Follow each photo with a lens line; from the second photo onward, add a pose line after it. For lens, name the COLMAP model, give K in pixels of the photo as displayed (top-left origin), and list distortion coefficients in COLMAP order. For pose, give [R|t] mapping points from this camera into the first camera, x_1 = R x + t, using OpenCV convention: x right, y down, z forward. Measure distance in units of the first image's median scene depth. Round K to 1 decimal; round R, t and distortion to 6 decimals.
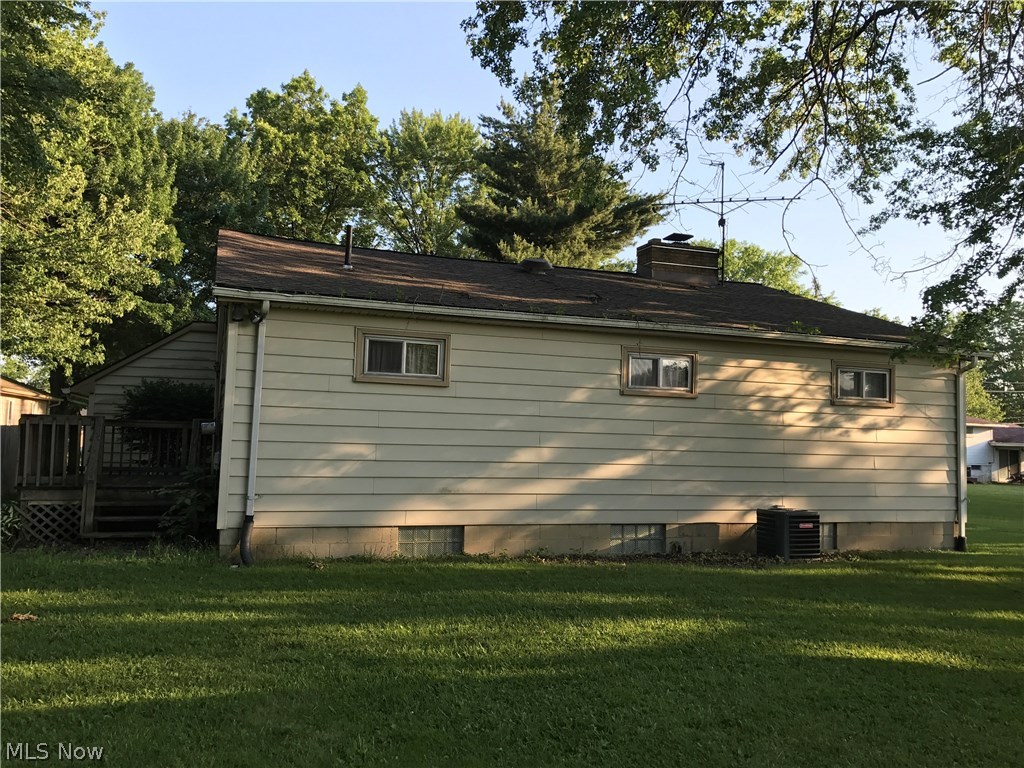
lens RADIAL K [[841.4, 0, 517.9], [0, 841.4, 381.5], [0, 0, 1]] dist [0.012927, 0.002010]
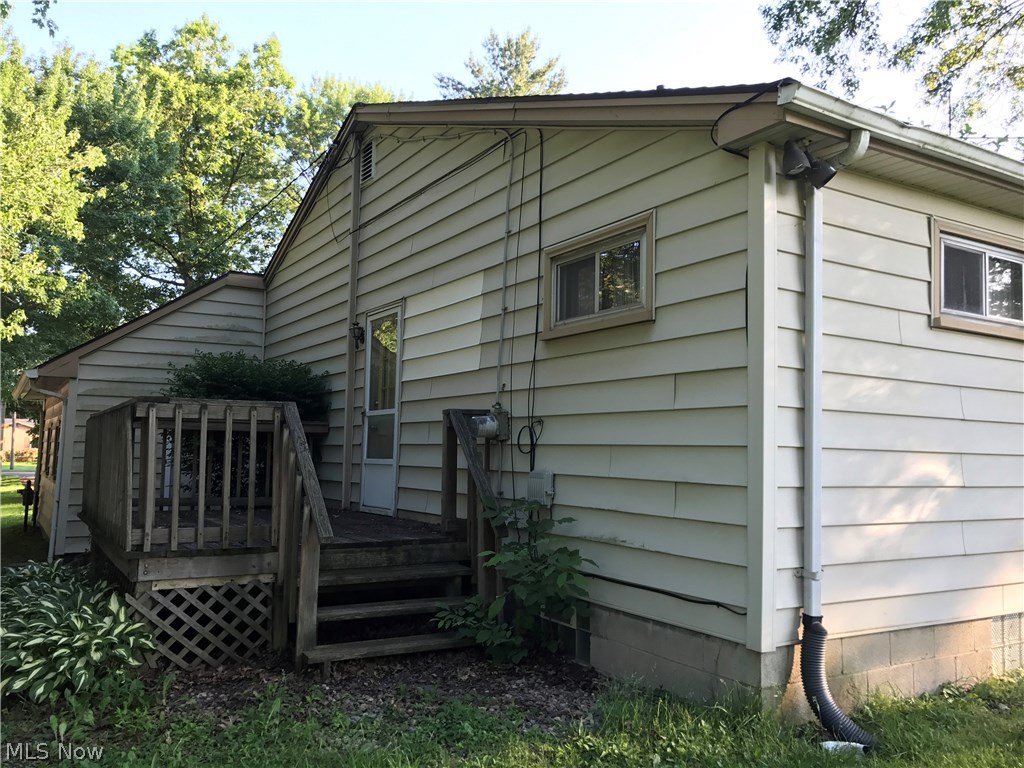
lens RADIAL K [[841.4, 0, 507.2], [0, 841.4, 389.7], [0, 0, 1]] dist [0.012927, 0.002010]
pose [[0.982217, 0.008088, 0.187577, -0.473356], [-0.007097, 0.999957, -0.005958, 0.036884], [-0.187617, 0.004521, 0.982232, 0.504985]]
